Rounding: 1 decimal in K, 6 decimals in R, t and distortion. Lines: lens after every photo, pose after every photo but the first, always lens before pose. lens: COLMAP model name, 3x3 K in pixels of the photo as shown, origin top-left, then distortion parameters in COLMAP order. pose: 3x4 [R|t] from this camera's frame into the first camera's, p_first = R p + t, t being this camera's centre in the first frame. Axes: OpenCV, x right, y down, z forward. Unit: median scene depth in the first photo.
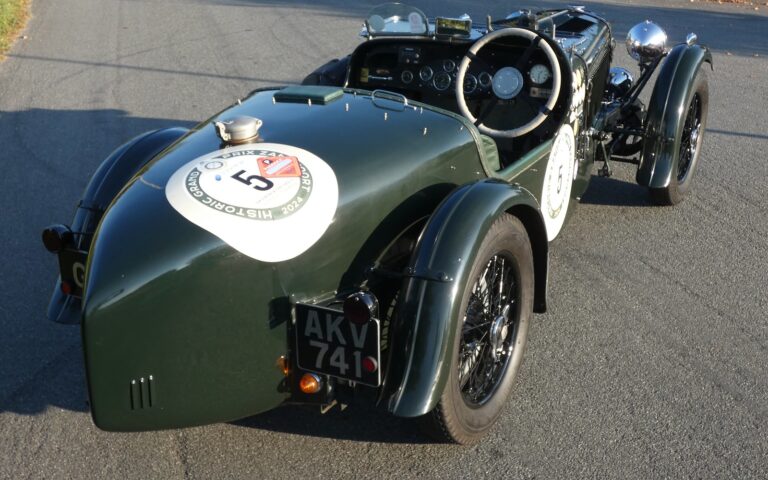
lens RADIAL K [[1032.4, 0, 384.0], [0, 1032.4, 240.0], [0, 0, 1]] dist [0.025410, -0.071062]
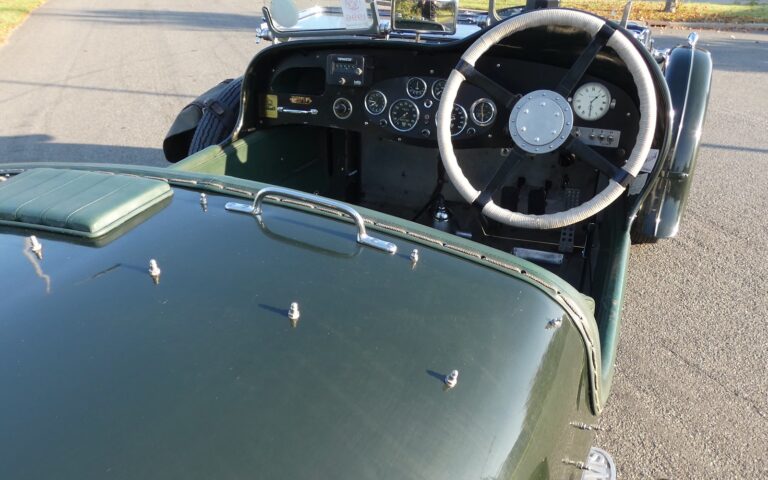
lens RADIAL K [[488.5, 0, 384.0], [0, 488.5, 240.0], [0, 0, 1]] dist [-0.003288, -0.000522]
pose [[0.991370, -0.062517, 0.115229, 0.009531], [0.043348, 0.985851, 0.161919, -0.138305], [-0.123722, -0.155527, 0.980053, 0.769020]]
